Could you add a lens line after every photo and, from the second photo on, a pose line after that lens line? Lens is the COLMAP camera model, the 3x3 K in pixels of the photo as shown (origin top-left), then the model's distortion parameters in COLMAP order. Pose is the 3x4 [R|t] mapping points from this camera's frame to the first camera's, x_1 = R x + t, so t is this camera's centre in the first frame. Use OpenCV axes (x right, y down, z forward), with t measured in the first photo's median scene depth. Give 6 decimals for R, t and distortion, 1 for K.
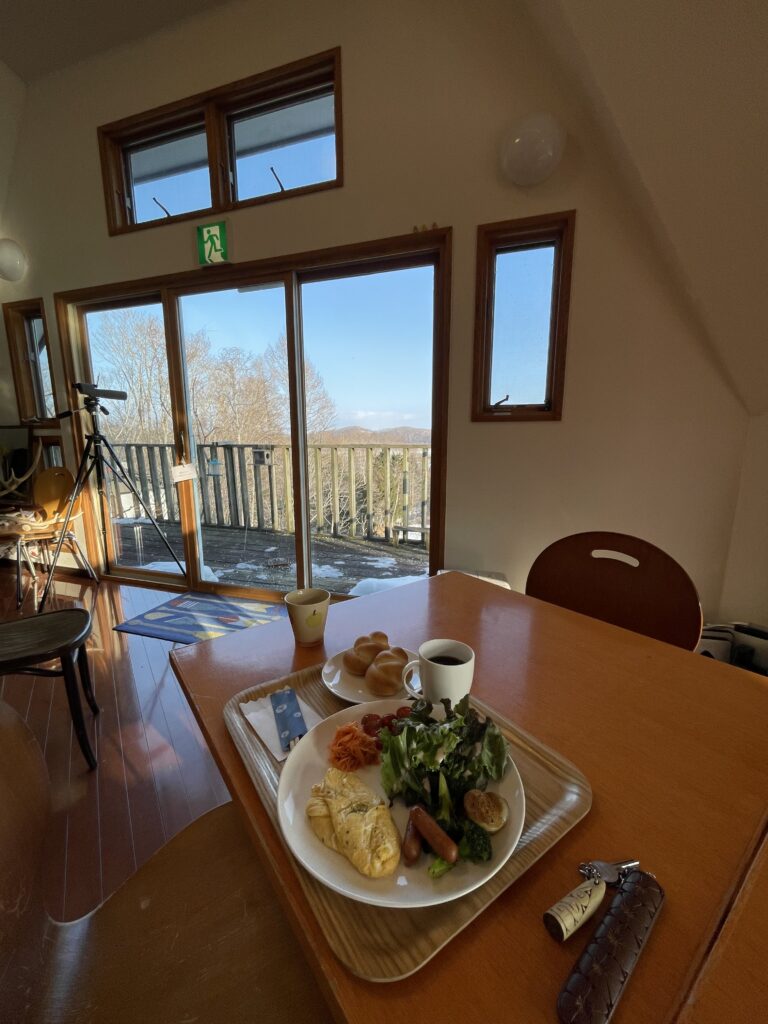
lens RADIAL K [[409.5, 0, 383.0], [0, 409.5, 510.3], [0, 0, 1]] dist [-0.002893, -0.000279]
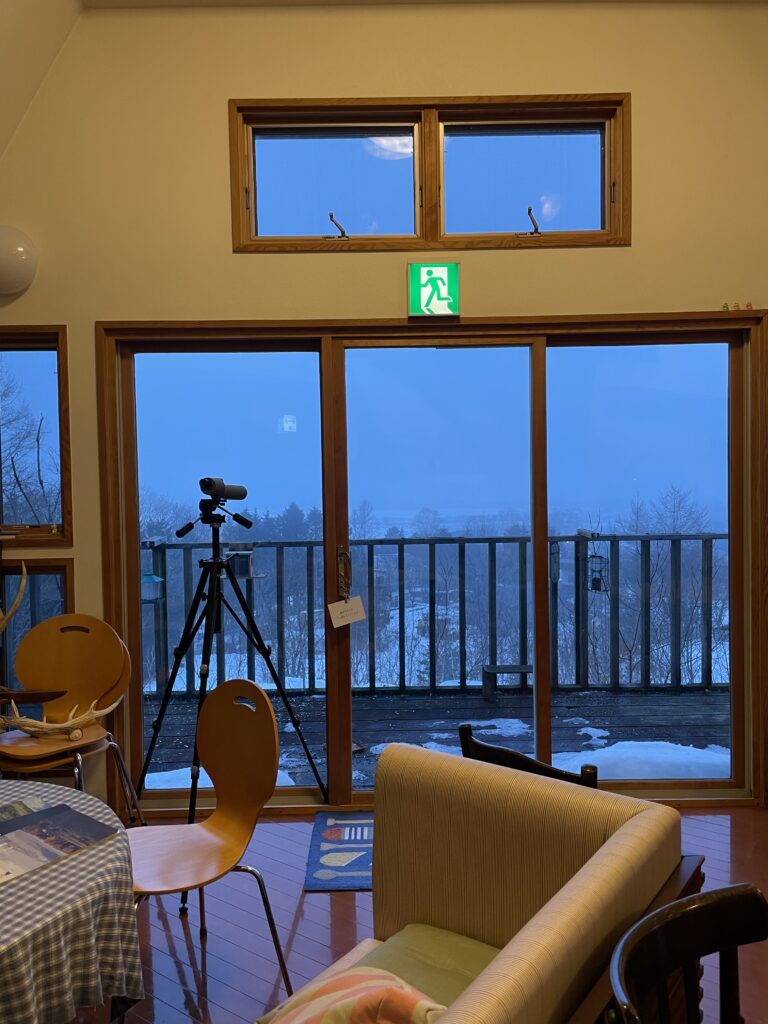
lens RADIAL K [[770.5, 0, 384.7], [0, 770.5, 511.6], [0, 0, 1]] dist [0.045033, -0.043883]
pose [[0.945083, -0.026426, 0.325761, -0.914146], [0.073036, 0.988596, -0.131693, -0.095269], [-0.318566, 0.148253, 0.936235, -0.167883]]
